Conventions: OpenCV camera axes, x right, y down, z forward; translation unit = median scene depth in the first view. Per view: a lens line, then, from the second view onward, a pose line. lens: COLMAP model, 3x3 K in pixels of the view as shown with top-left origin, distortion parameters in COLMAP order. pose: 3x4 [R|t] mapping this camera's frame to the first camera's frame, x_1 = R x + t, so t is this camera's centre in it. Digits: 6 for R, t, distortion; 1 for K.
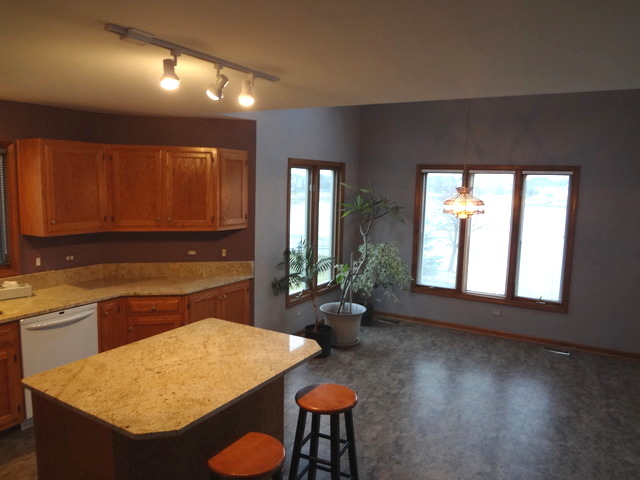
lens RADIAL K [[475.8, 0, 319.3], [0, 475.8, 240.3], [0, 0, 1]] dist [-0.034338, -0.000999]
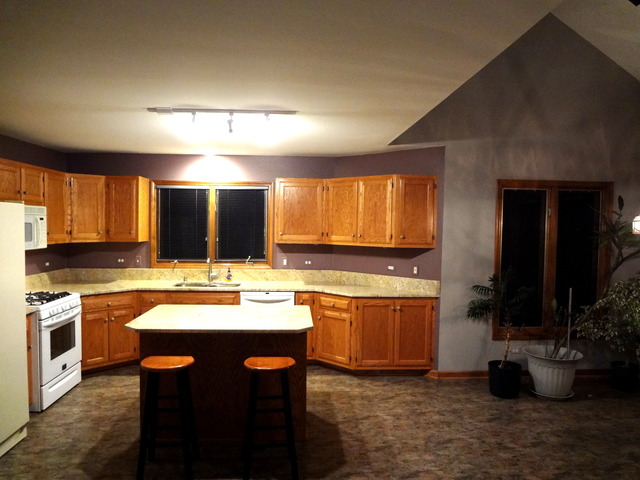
lens RADIAL K [[473.2, 0, 320.0], [0, 473.2, 241.9], [0, 0, 1]] dist [-0.052232, -0.000508]
pose [[0.569532, 0.018310, -0.821765, 0.632125], [-0.101484, 0.993669, -0.048195, 0.040713], [0.815680, 0.110845, 0.567784, 0.233494]]
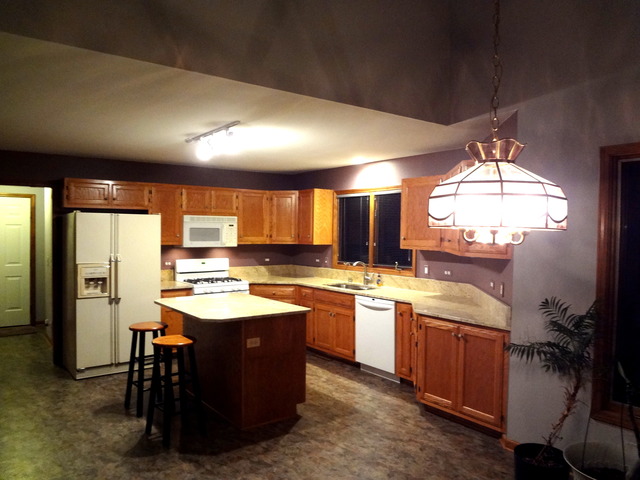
lens RADIAL K [[473.2, 0, 318.5], [0, 473.2, 240.8], [0, 0, 1]] dist [-0.052232, -0.000508]
pose [[-0.360082, -0.003350, -0.932915, 0.704698], [-0.129641, 0.990471, 0.046482, -0.055933], [0.923869, 0.137681, -0.357085, 1.114798]]
